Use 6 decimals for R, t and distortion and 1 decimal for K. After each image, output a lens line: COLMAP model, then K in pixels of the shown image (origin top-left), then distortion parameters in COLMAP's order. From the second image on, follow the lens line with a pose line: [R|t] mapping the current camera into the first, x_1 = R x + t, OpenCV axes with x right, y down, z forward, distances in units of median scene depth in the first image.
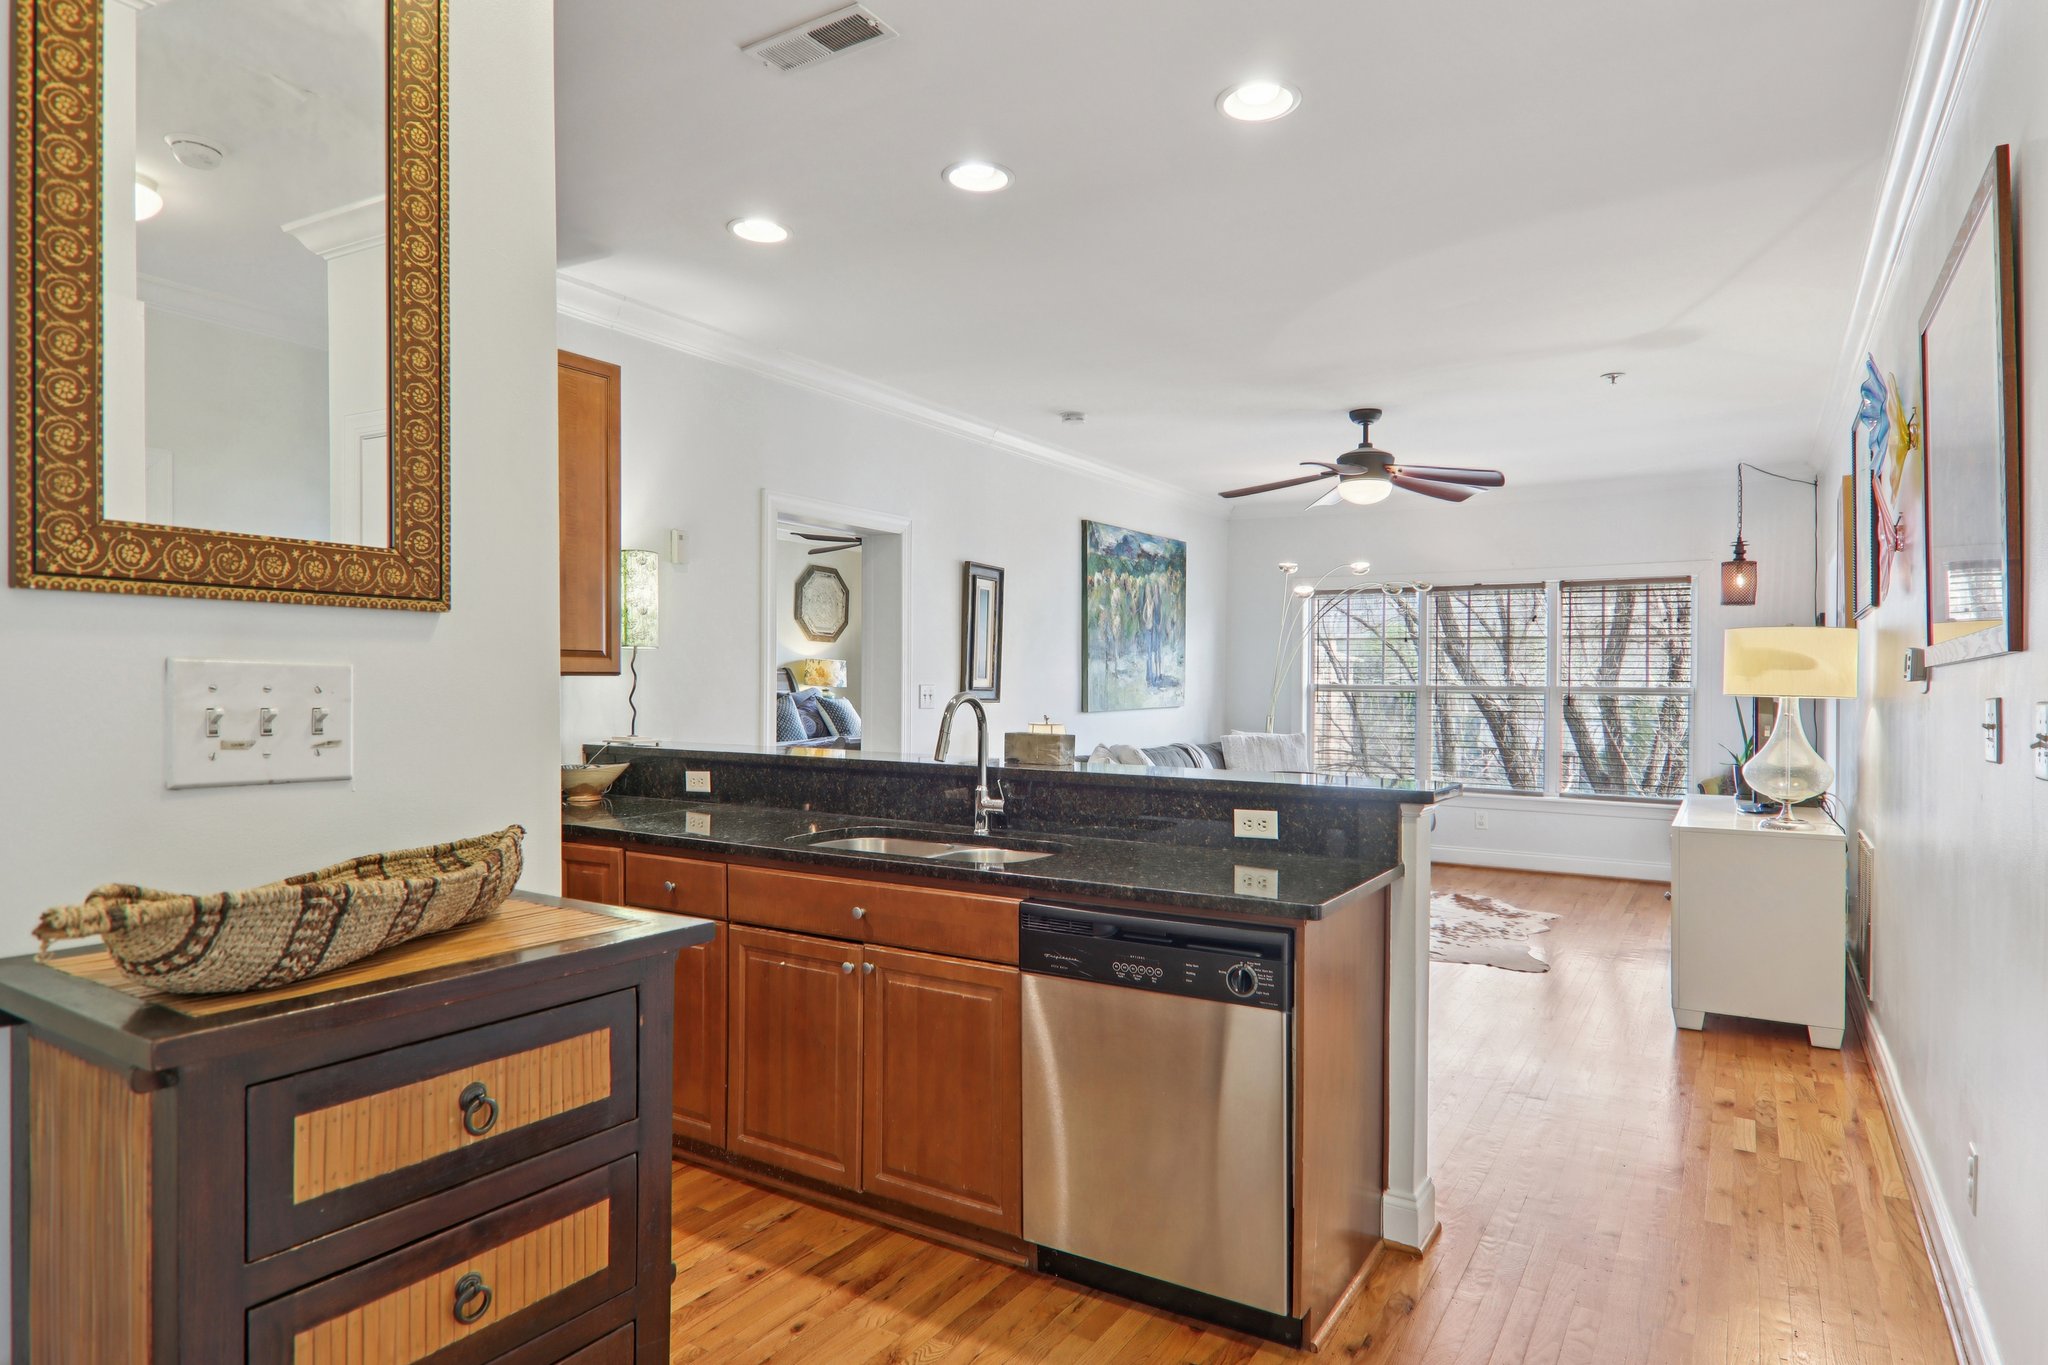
lens RADIAL K [[1167.3, 0, 1035.4], [0, 1167.3, 704.3], [0, 0, 1]] dist [0.051322, -0.085977]
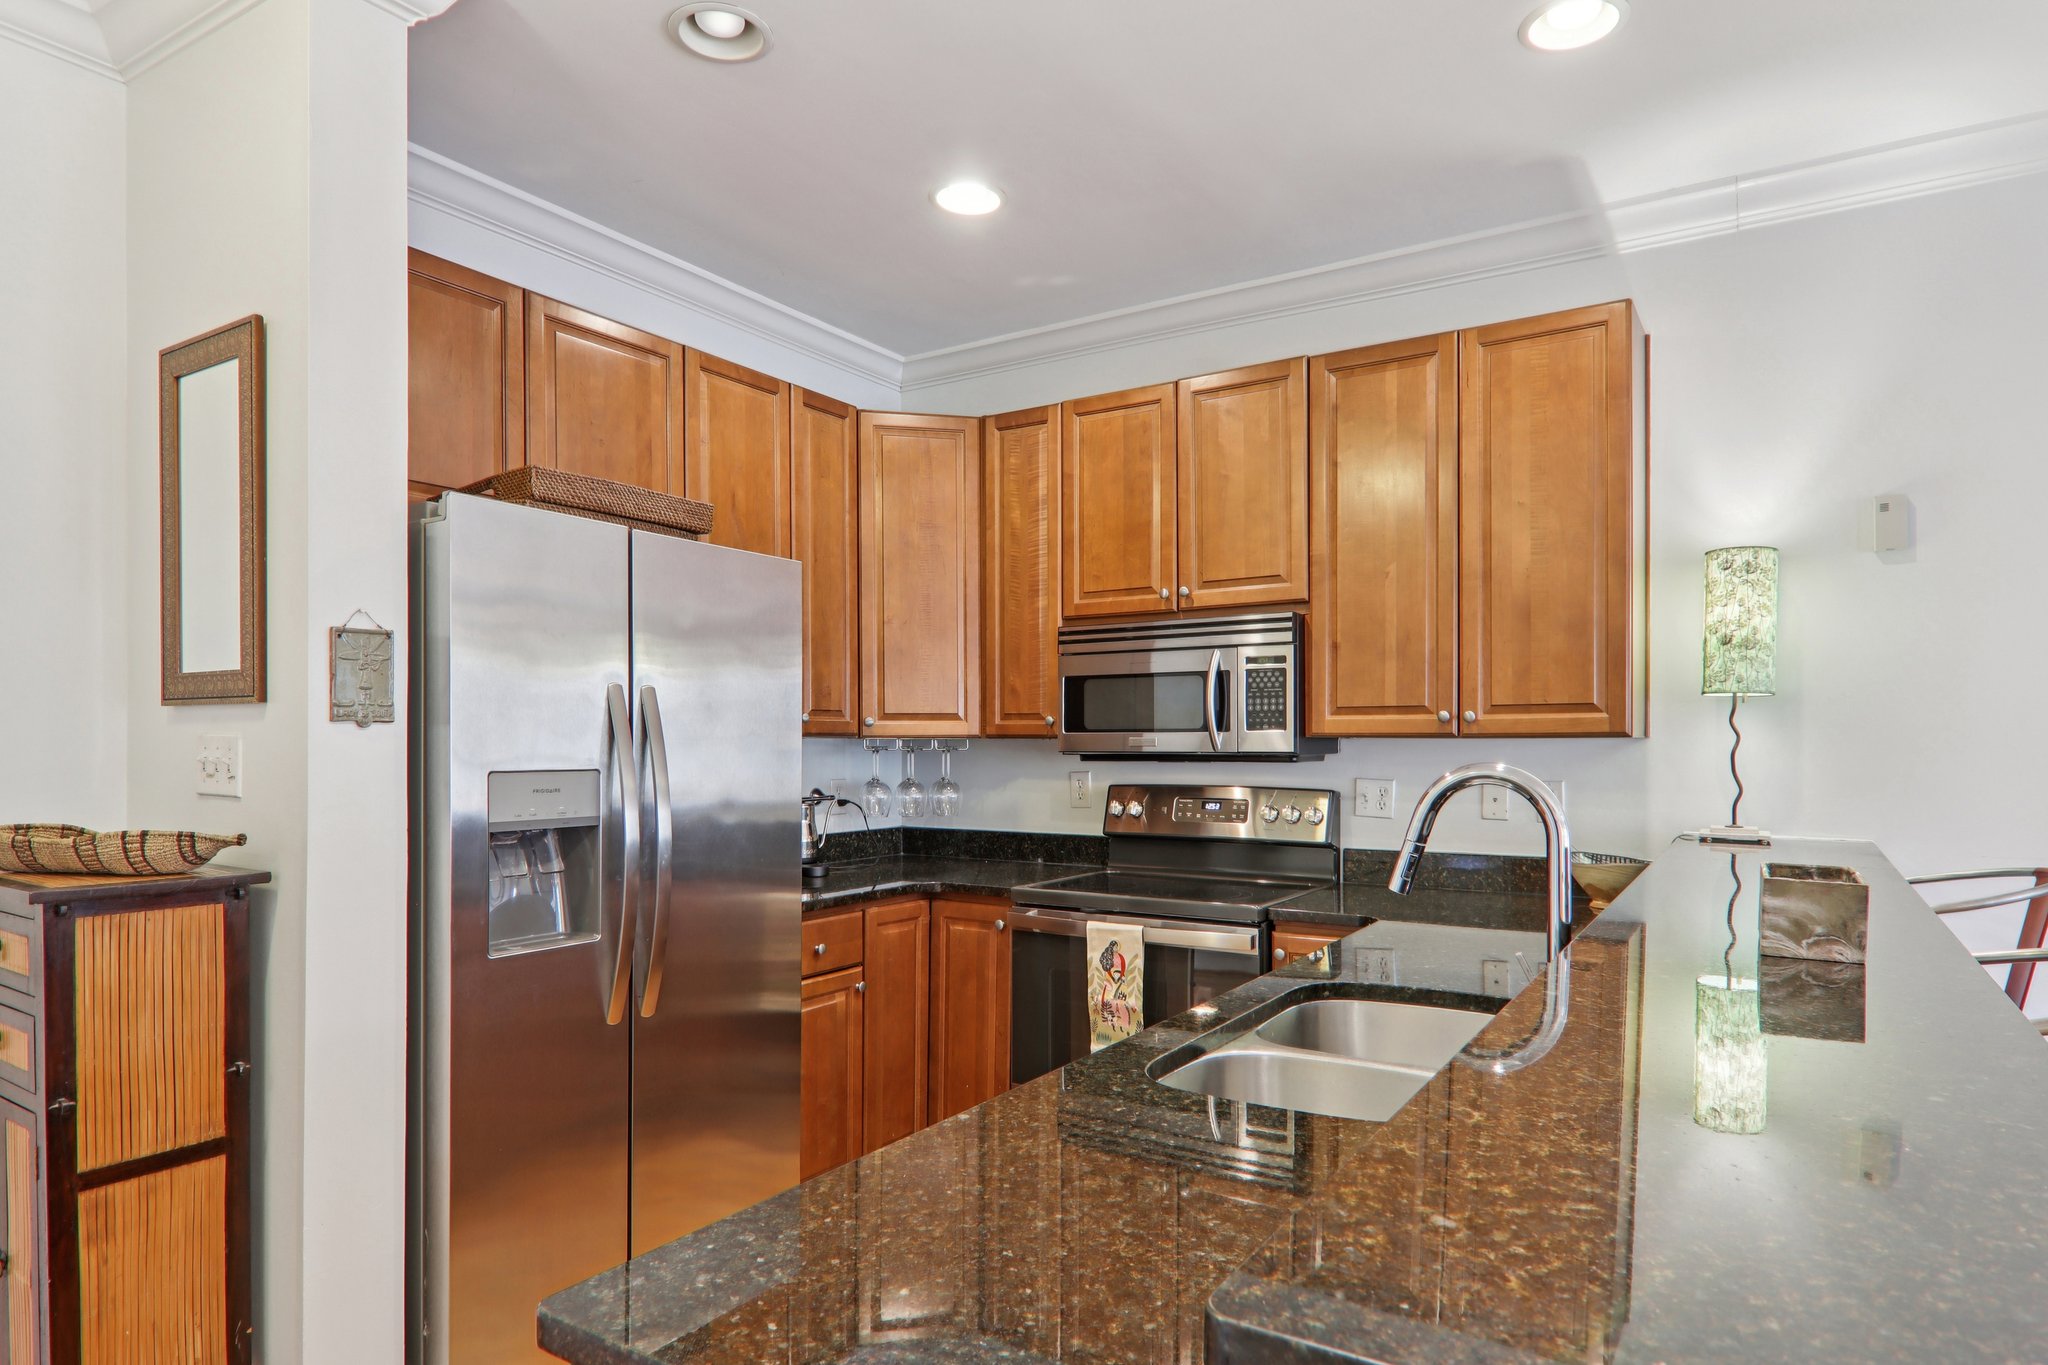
lens RADIAL K [[1175.5, 0, 1032.2], [0, 1175.5, 741.7], [0, 0, 1]] dist [0.004620, -0.019778]
pose [[-0.013739, -0.008121, -0.999873, 0.317845], [-0.018202, 0.999803, -0.007871, -0.008592], [0.999740, 0.018092, -0.013884, 0.588542]]
